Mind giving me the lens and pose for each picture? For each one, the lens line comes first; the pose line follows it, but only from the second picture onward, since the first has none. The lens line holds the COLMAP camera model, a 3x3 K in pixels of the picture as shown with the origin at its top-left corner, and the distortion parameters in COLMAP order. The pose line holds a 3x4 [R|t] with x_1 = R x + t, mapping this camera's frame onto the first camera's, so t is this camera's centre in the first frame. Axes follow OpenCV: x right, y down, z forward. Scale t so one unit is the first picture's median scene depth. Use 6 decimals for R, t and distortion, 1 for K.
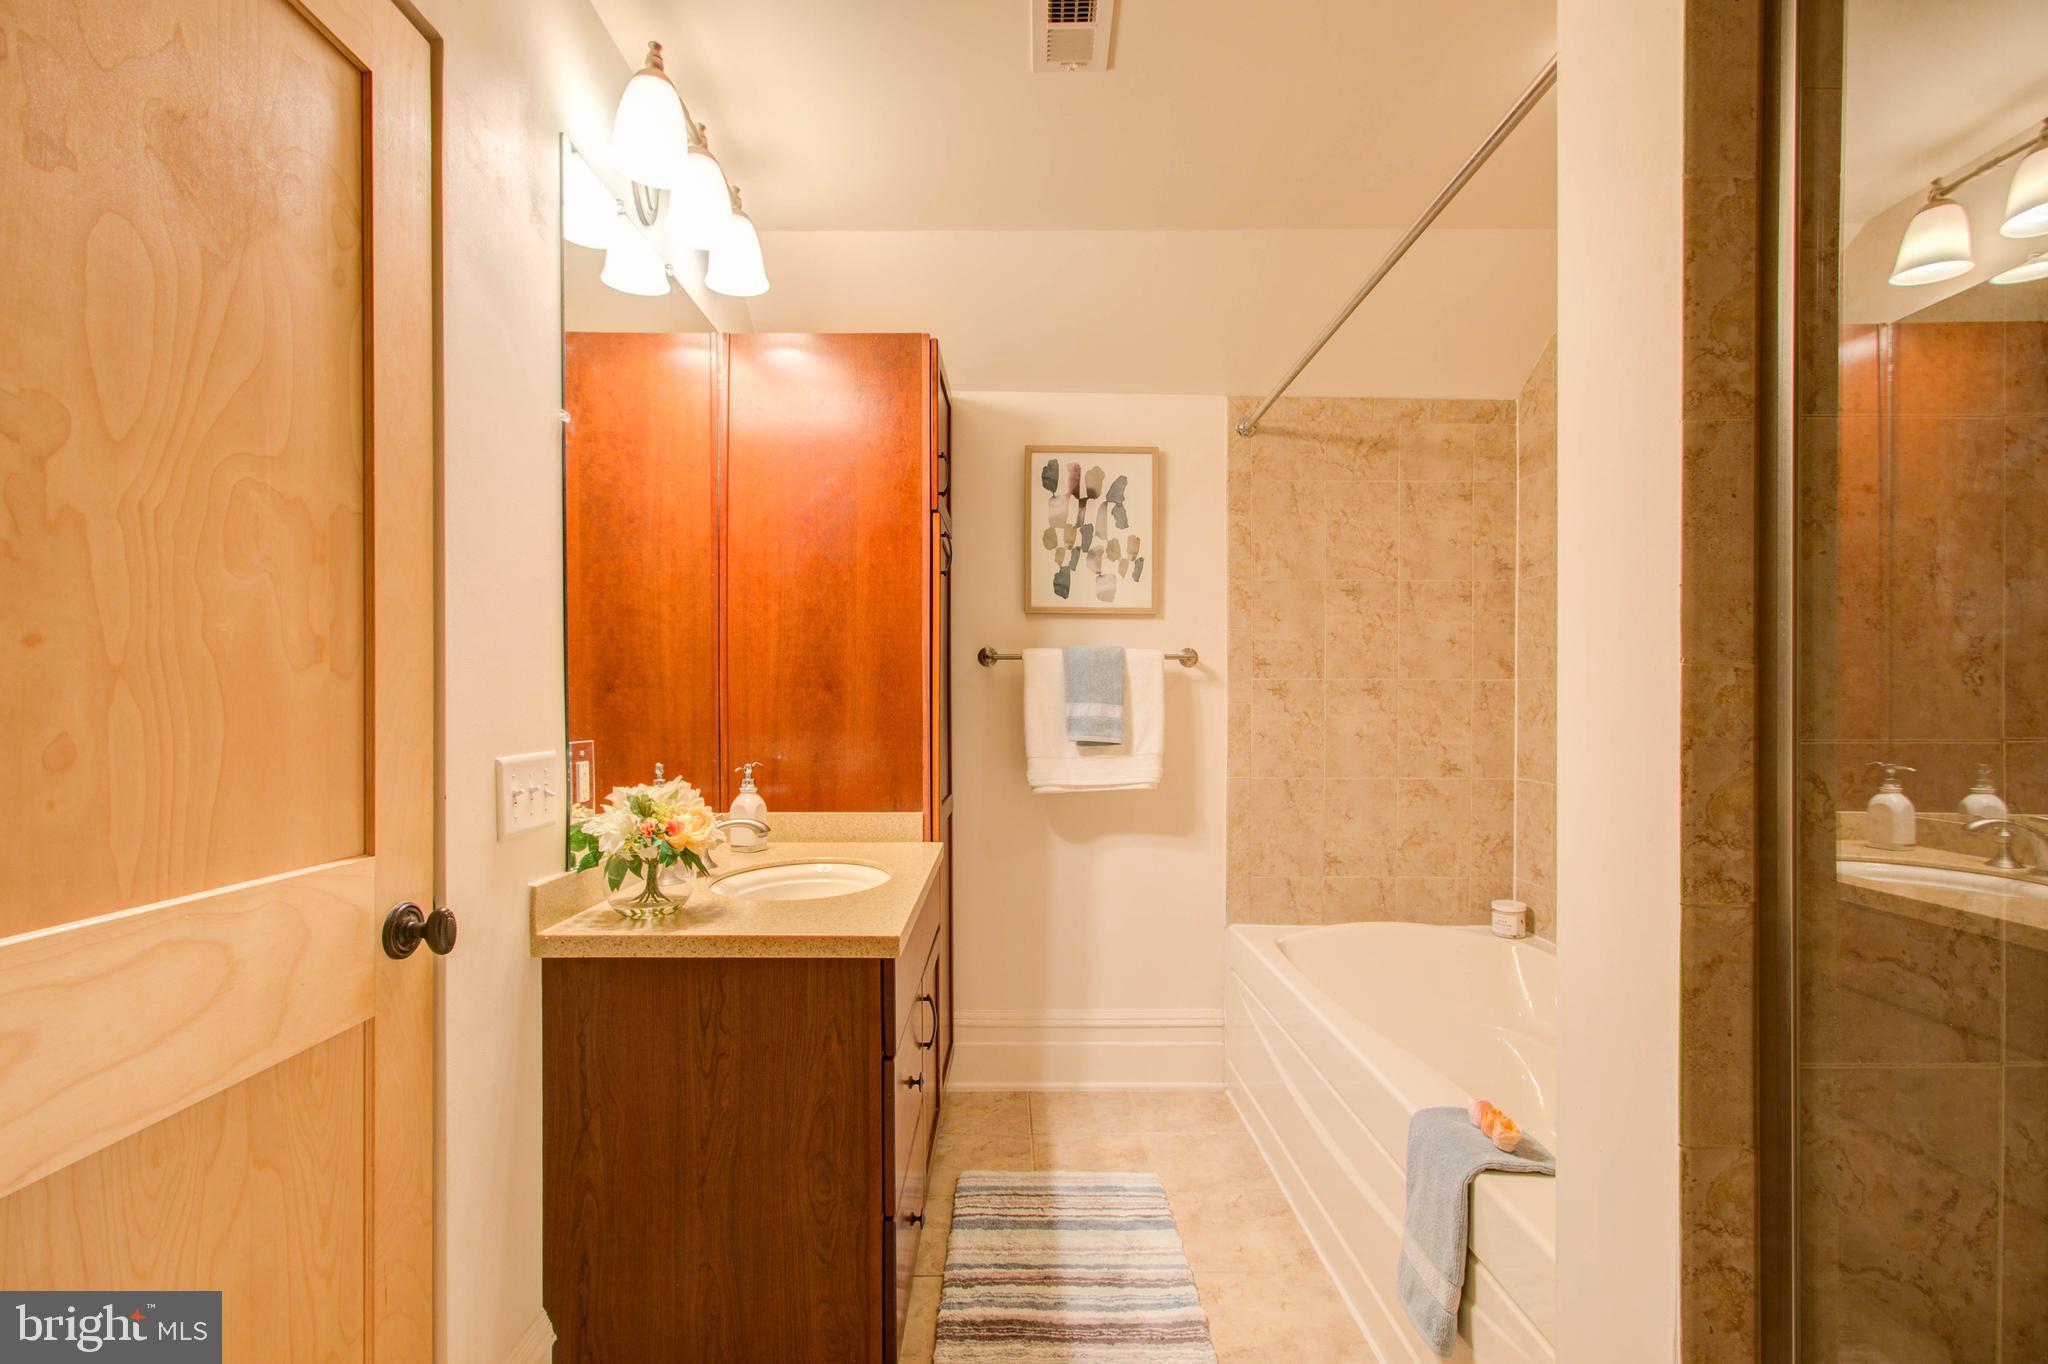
lens RADIAL K [[934.3, 0, 1022.8], [0, 934.3, 689.3], [0, 0, 1]] dist [0.000964, 0.002802]
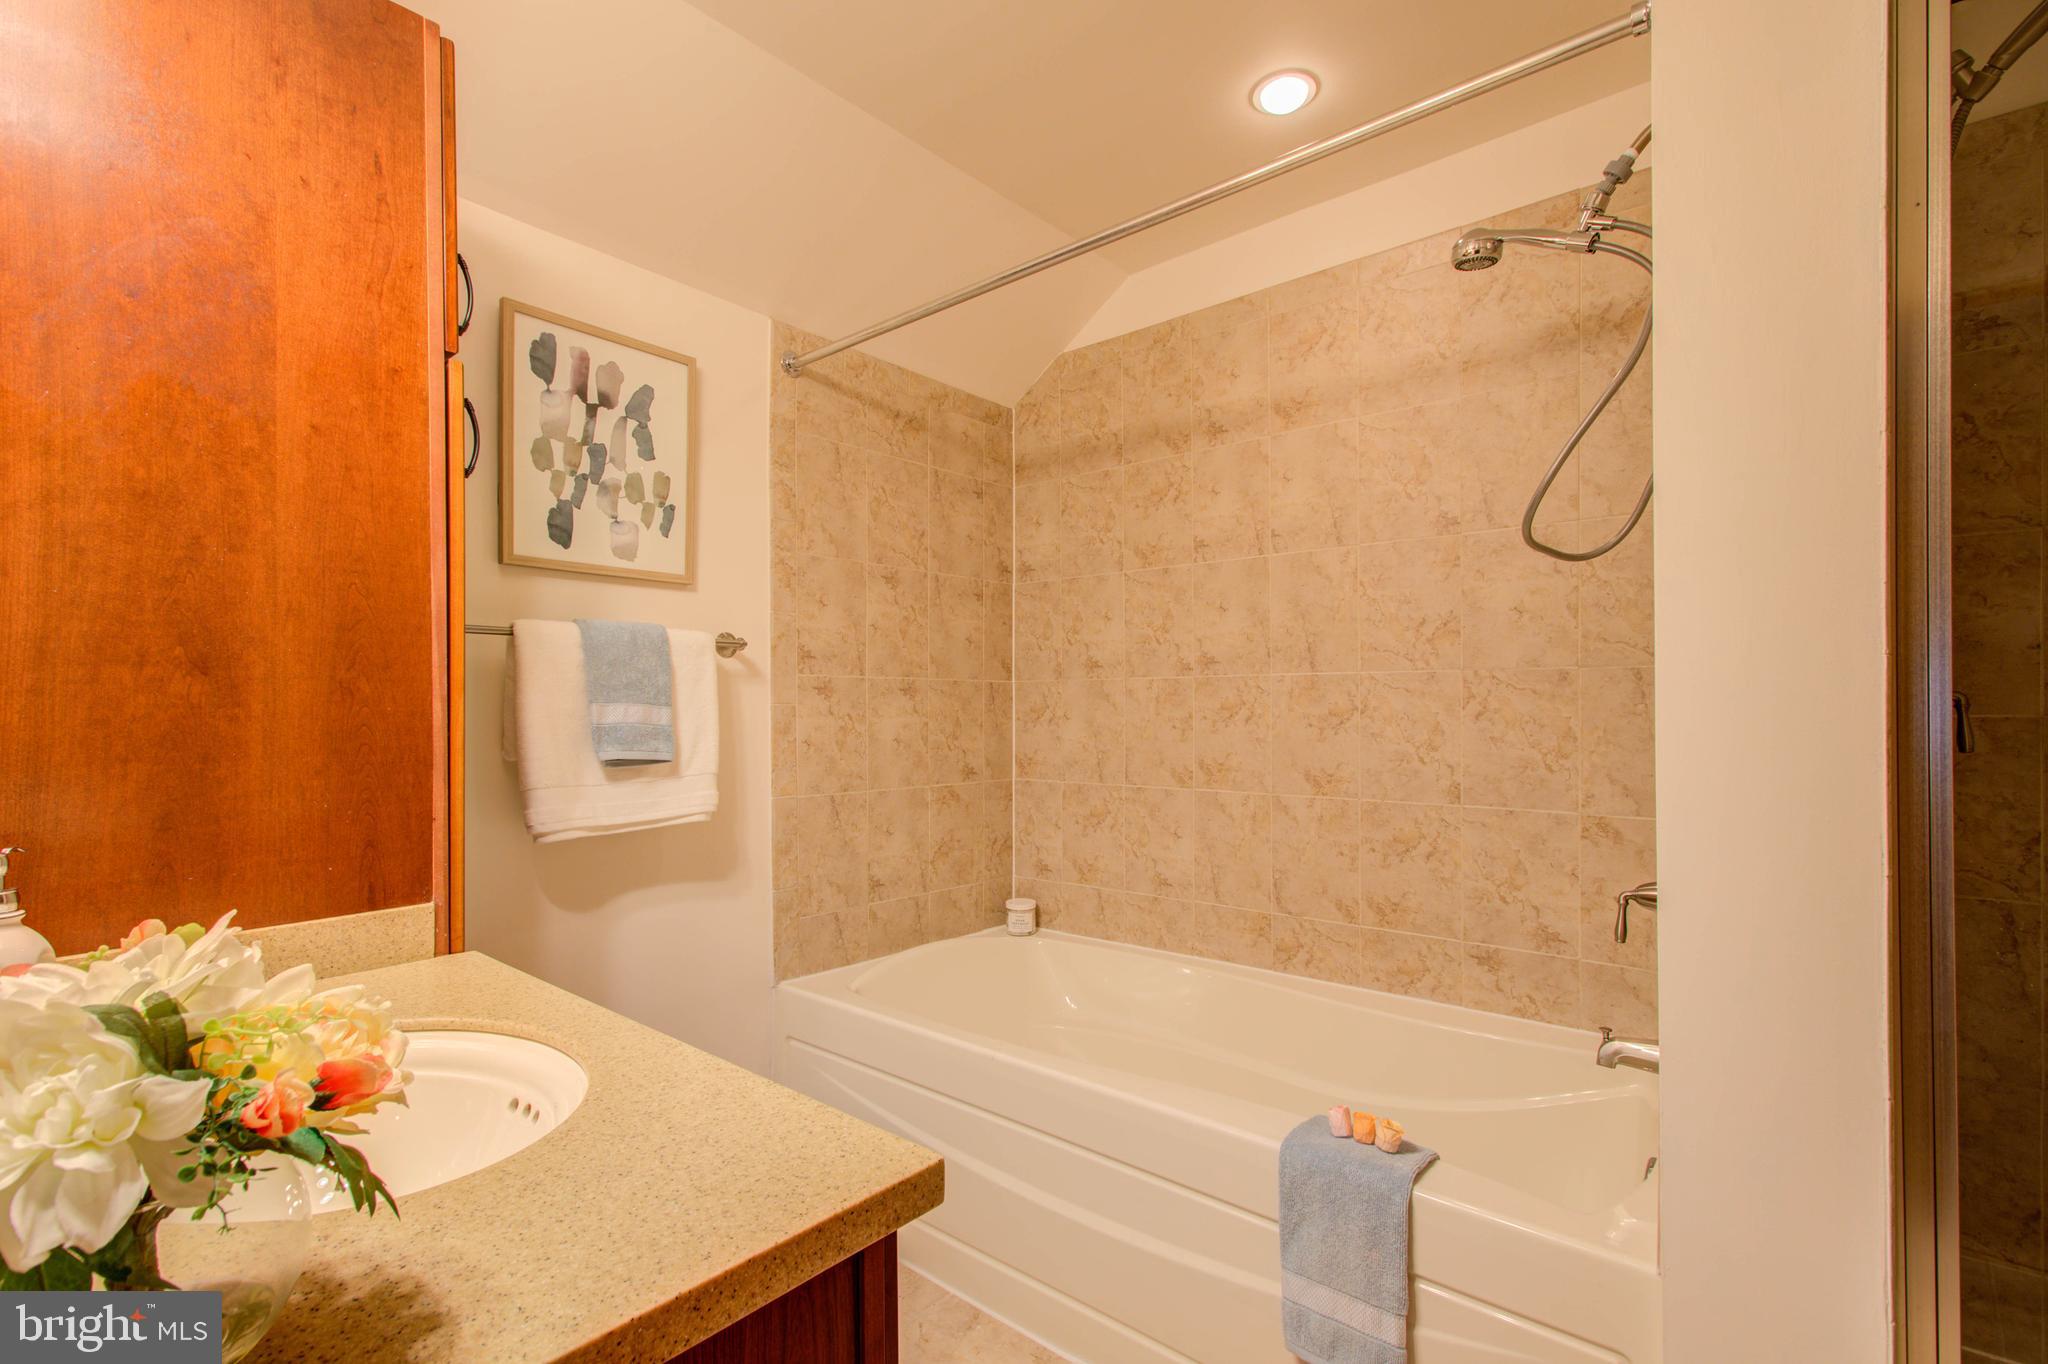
lens RADIAL K [[934.3, 0, 1026.2], [0, 934.3, 697.6], [0, 0, 1]] dist [0.000964, 0.002802]
pose [[0.671026, 0.002827, 0.741428, -0.226696], [0.000668, 0.999990, -0.004418, 0.012437], [-0.741433, 0.003460, 0.671018, 0.310086]]
